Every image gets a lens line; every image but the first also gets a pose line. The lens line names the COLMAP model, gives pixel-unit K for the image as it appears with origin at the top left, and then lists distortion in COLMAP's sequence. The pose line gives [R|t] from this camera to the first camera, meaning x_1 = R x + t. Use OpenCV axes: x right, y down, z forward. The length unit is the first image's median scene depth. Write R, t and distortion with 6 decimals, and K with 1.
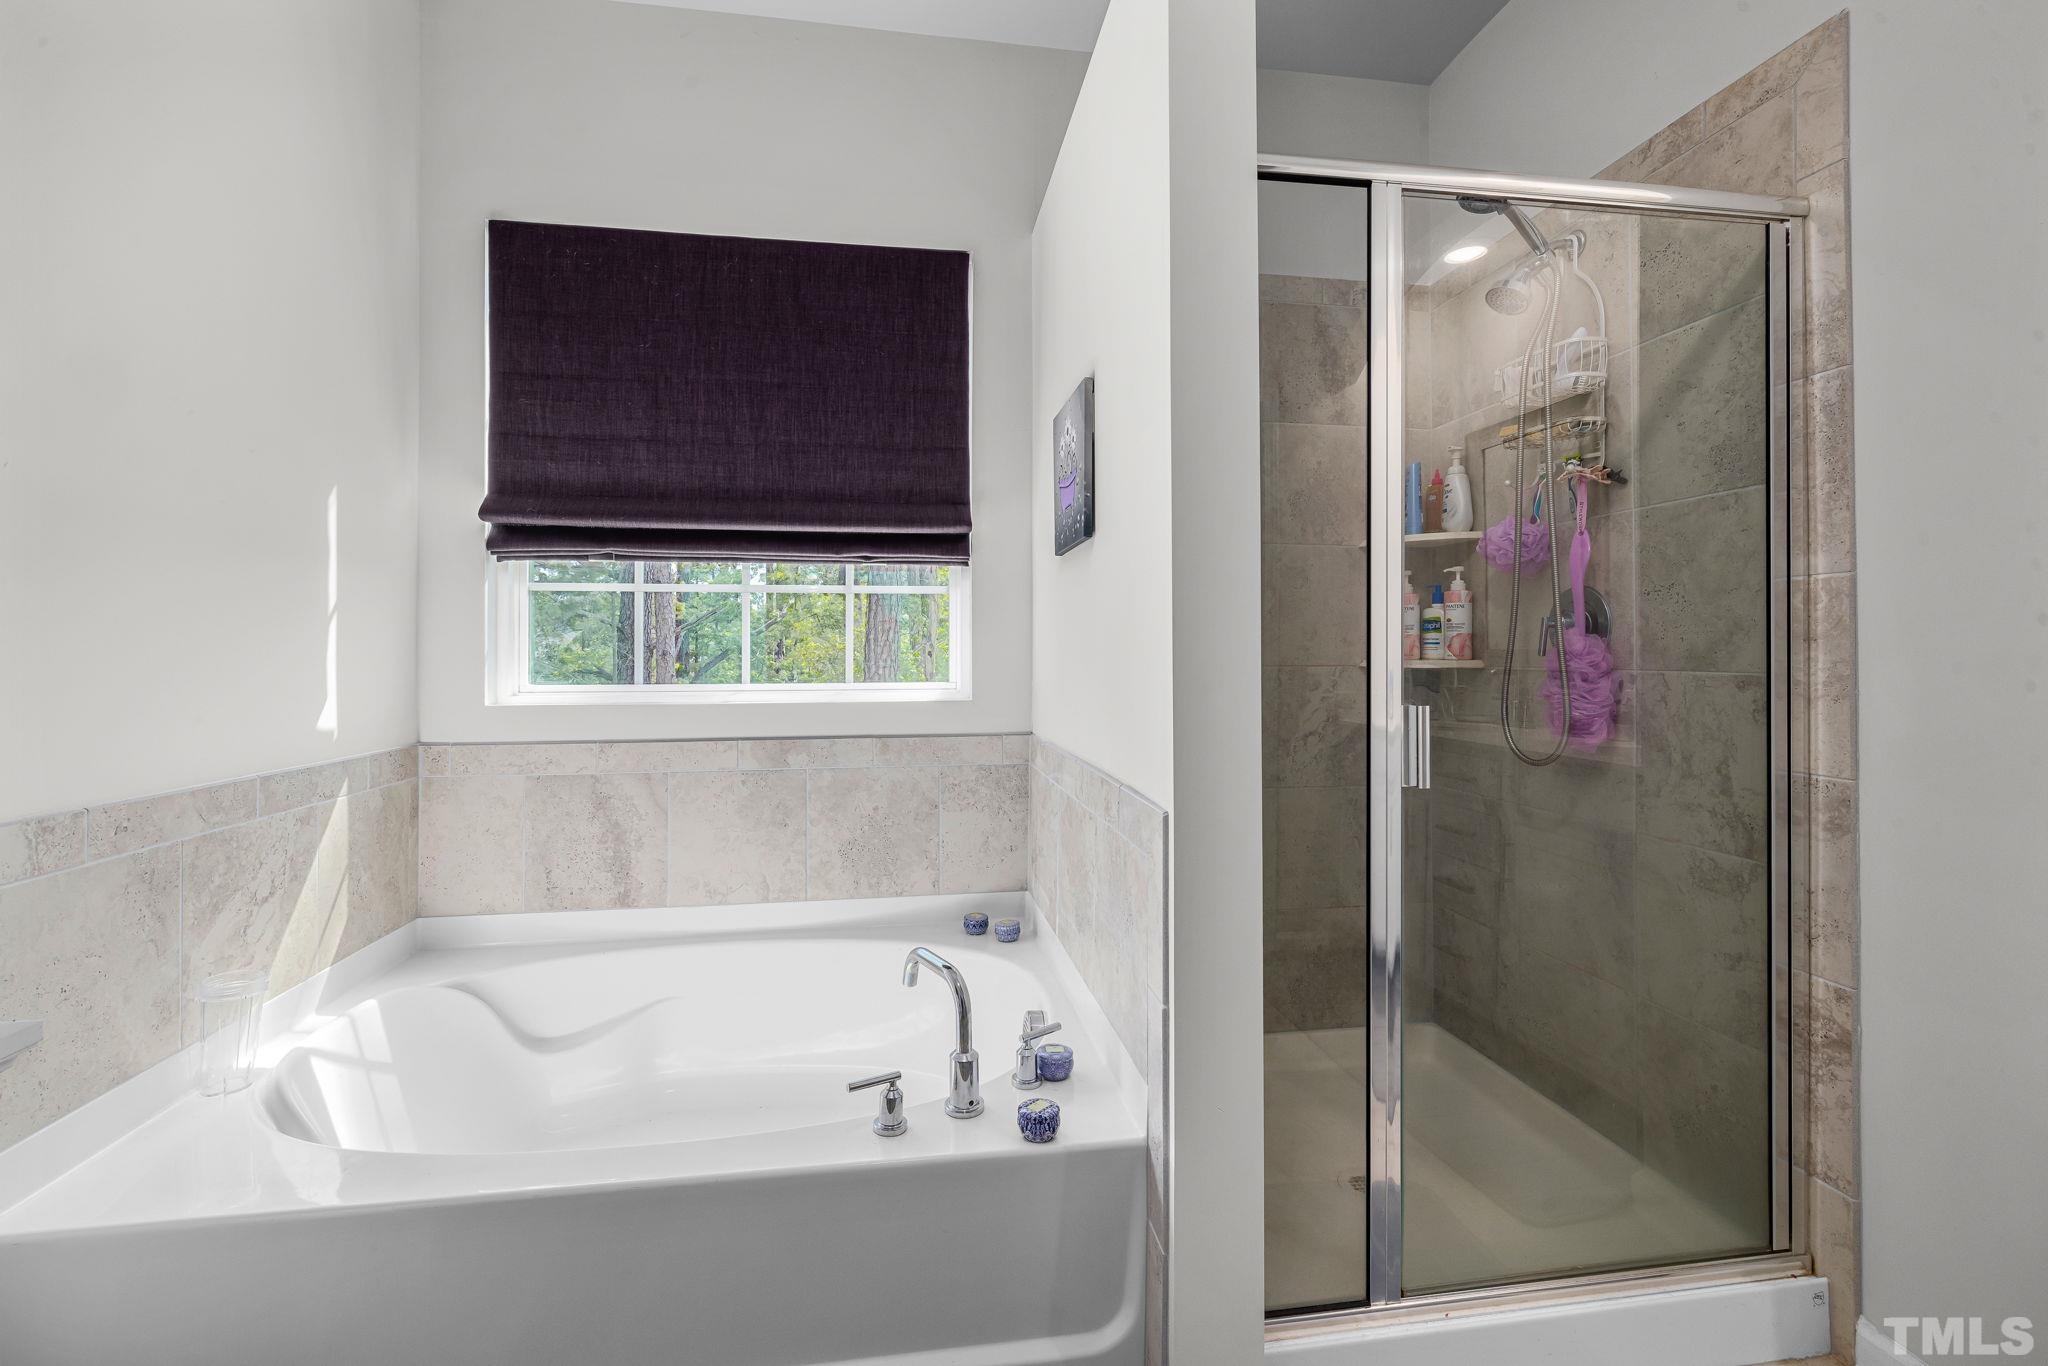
lens RADIAL K [[875.5, 0, 1018.9], [0, 875.5, 655.4], [0, 0, 1]] dist [0.000376, 0.000422]
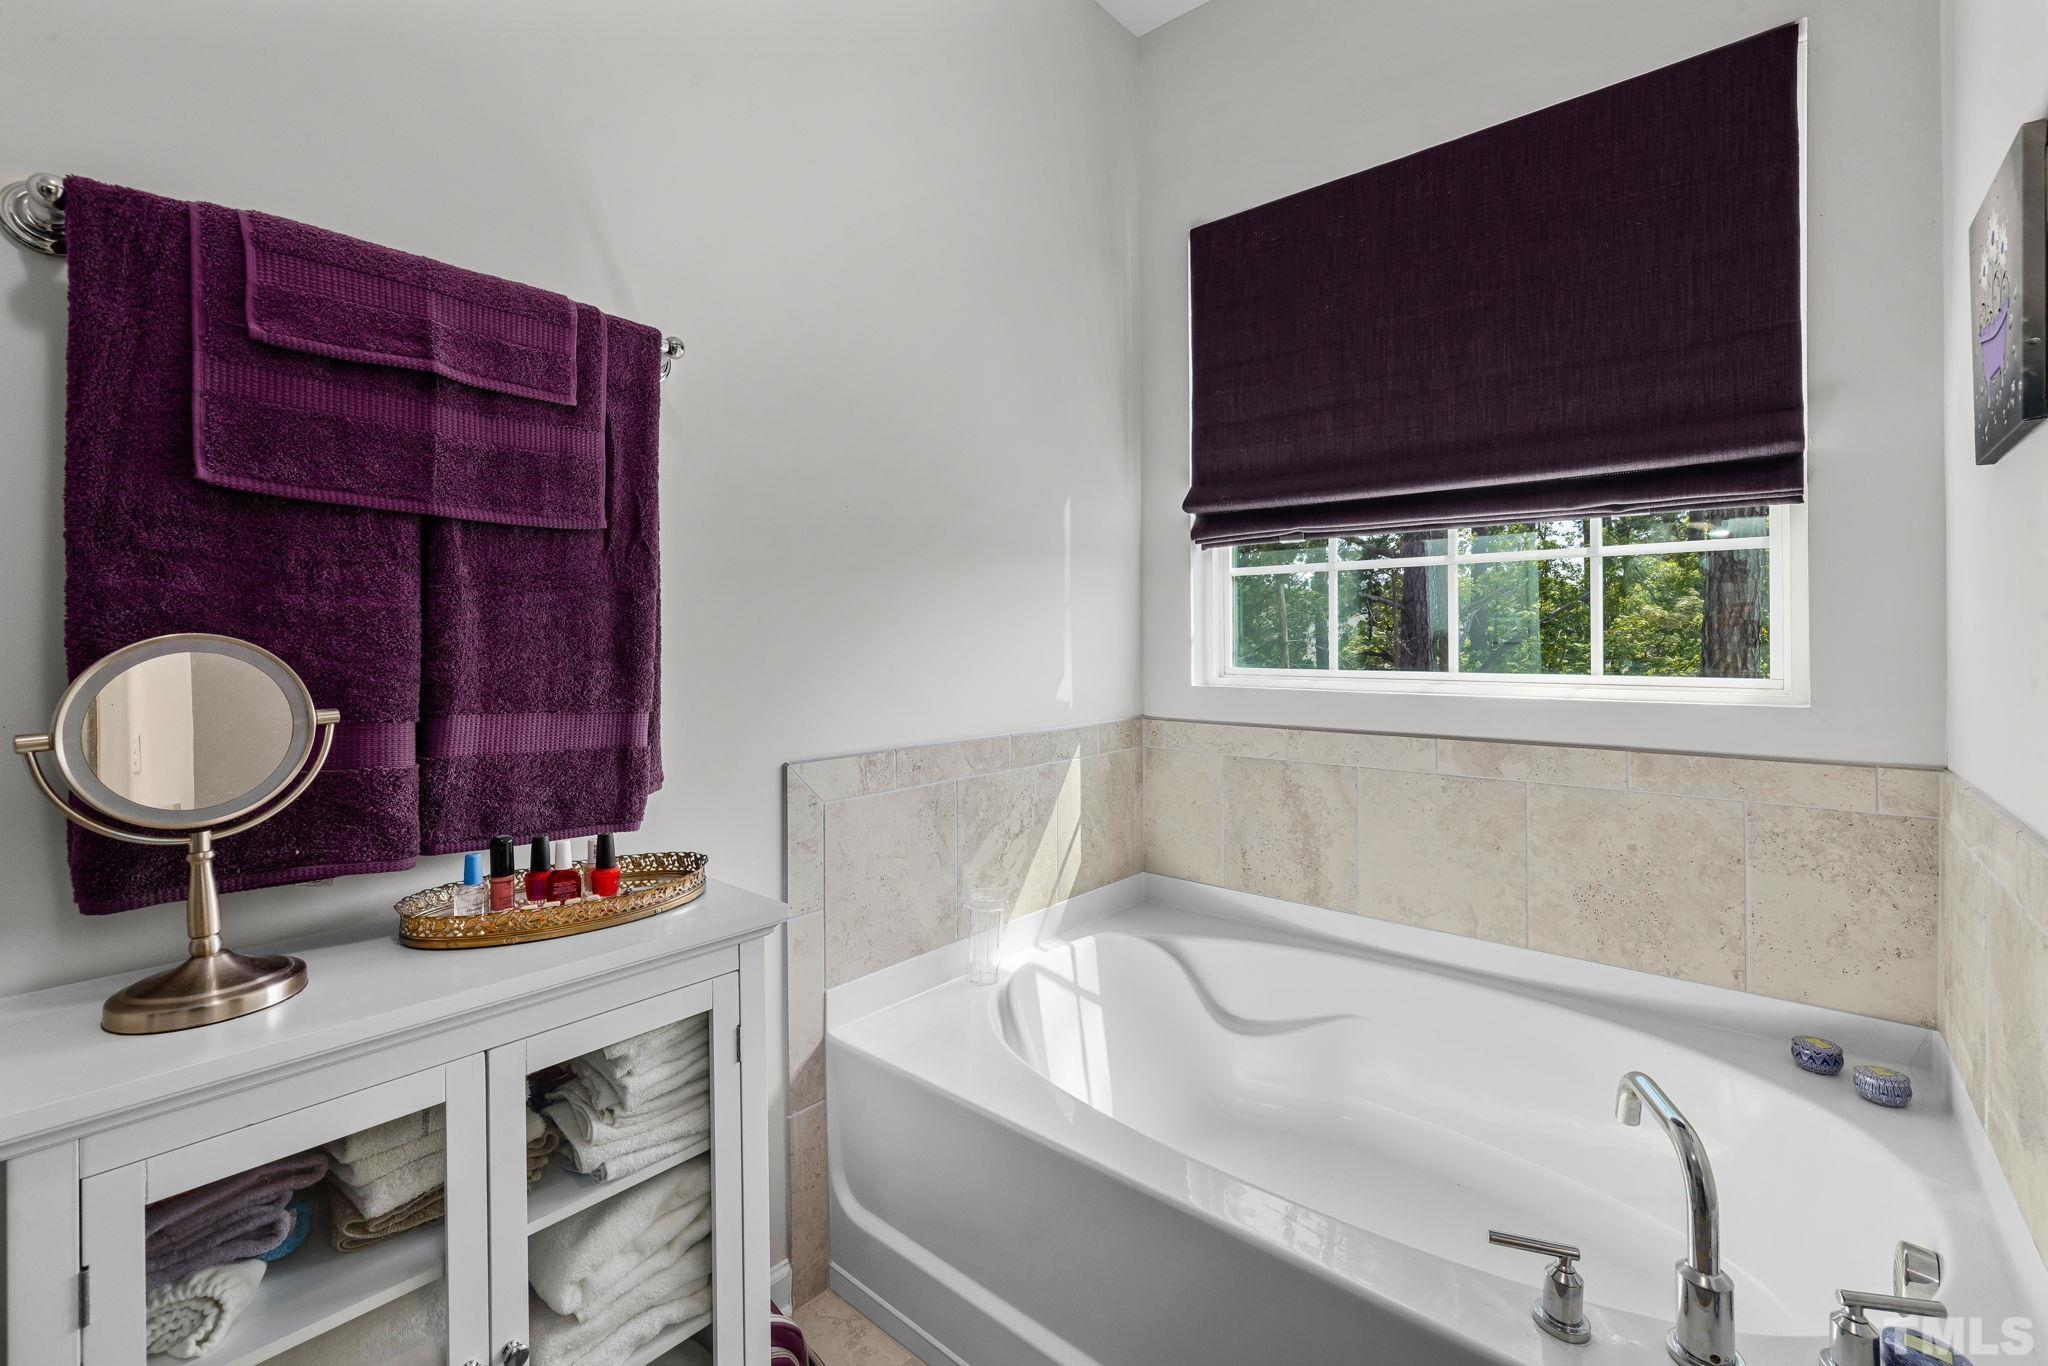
lens RADIAL K [[875.5, 0, 1024.3], [0, 875.5, 632.7], [0, 0, 1]] dist [0.000376, 0.000422]
pose [[0.649863, -0.004723, -0.760037, 0.067595], [0.000518, 0.999983, -0.005772, -0.001082], [0.760051, 0.003358, 0.649855, 0.146903]]
